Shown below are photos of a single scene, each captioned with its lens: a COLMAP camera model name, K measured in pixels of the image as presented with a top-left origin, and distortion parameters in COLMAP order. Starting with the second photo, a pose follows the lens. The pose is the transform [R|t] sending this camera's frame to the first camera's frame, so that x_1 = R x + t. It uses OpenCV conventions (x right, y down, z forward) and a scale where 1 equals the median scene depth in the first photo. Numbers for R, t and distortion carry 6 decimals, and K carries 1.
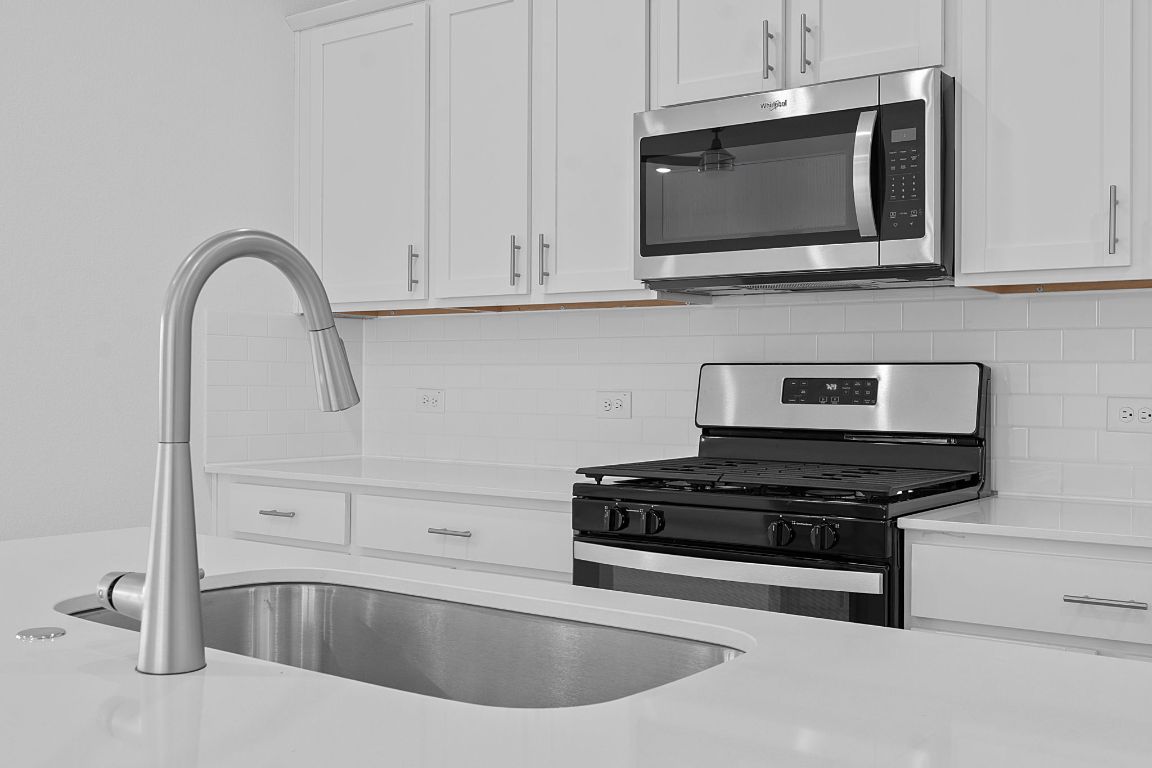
lens RADIAL K [[1195.4, 0, 576.0], [0, 1195.4, 384.0], [0, 0, 1]] dist [-0.008505, -0.004569]
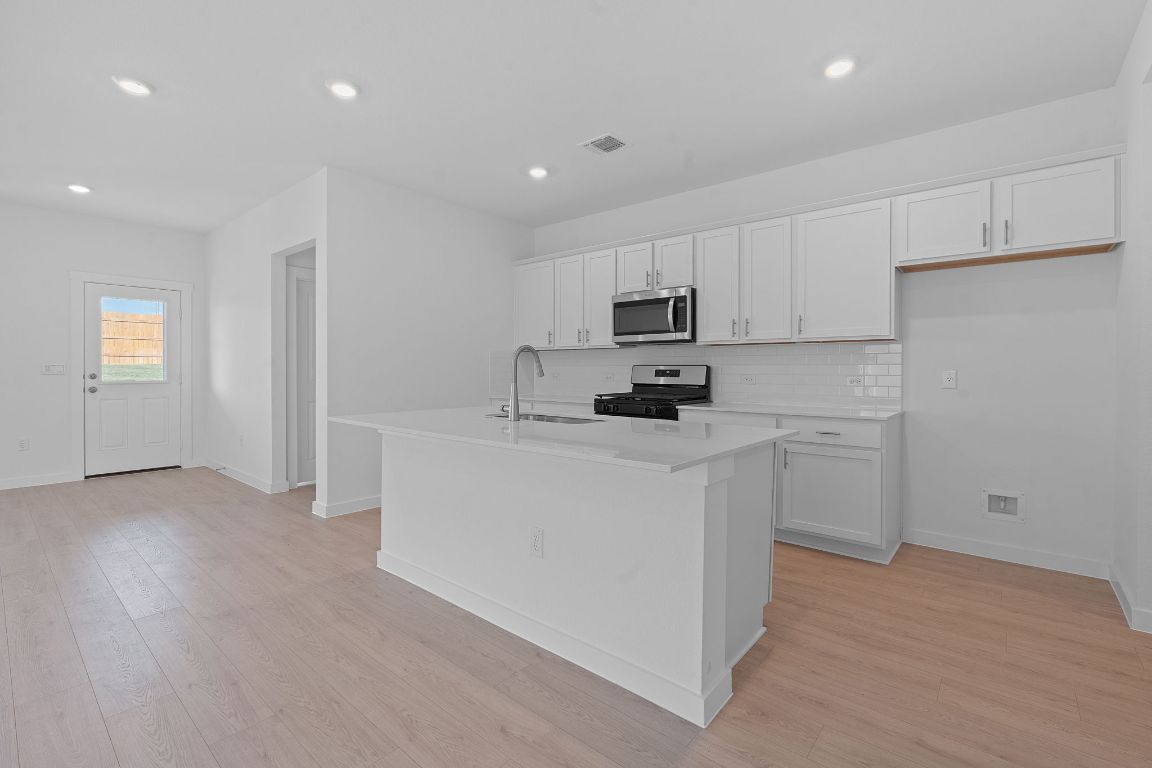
lens RADIAL K [[511.0, 0, 576.9], [0, 511.0, 370.7], [0, 0, 1]] dist [-0.002763, -0.000411]
pose [[0.997302, -0.004907, -0.073247, 0.059209], [0.004882, 0.999988, -0.000523, -0.001989], [0.073249, 0.000164, 0.997314, -0.569592]]
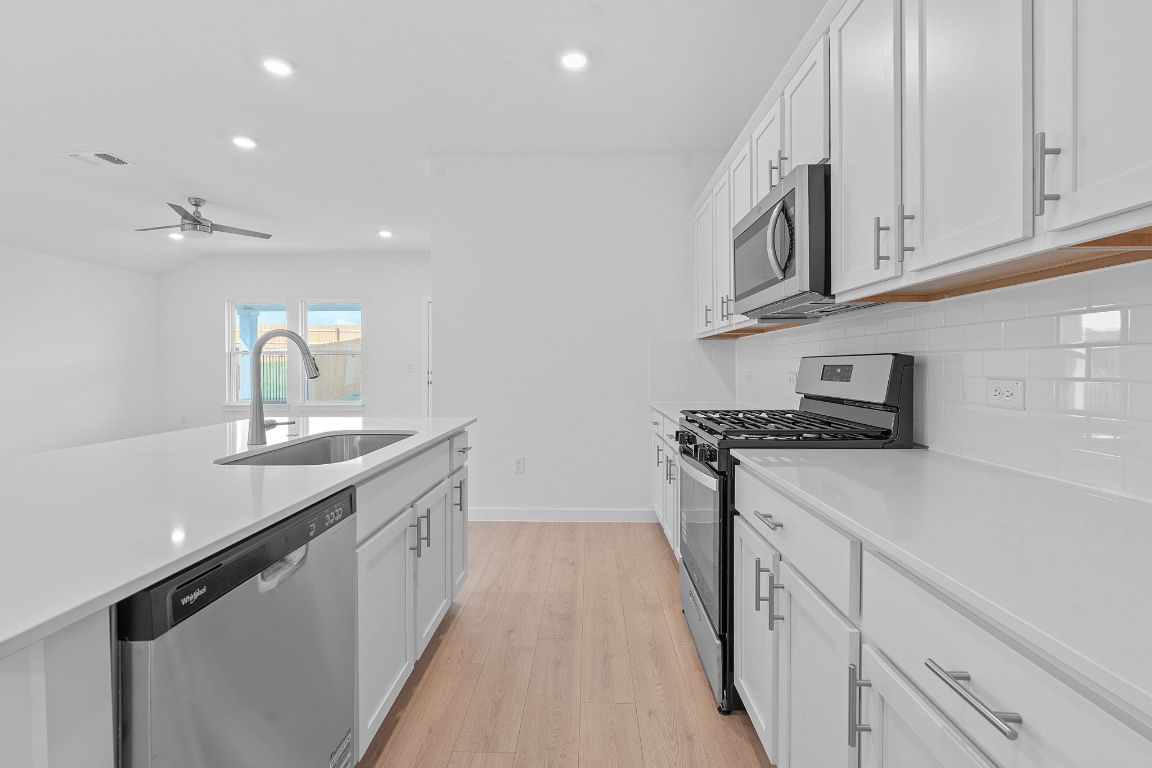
lens RADIAL K [[511.0, 0, 576.9], [0, 511.0, 370.7], [0, 0, 1]] dist [-0.002763, -0.000411]
pose [[0.560427, -0.001696, -0.828202, 0.629225], [0.004442, 0.999990, 0.000958, 0.000866], [0.828192, -0.004216, 0.560429, 0.354859]]
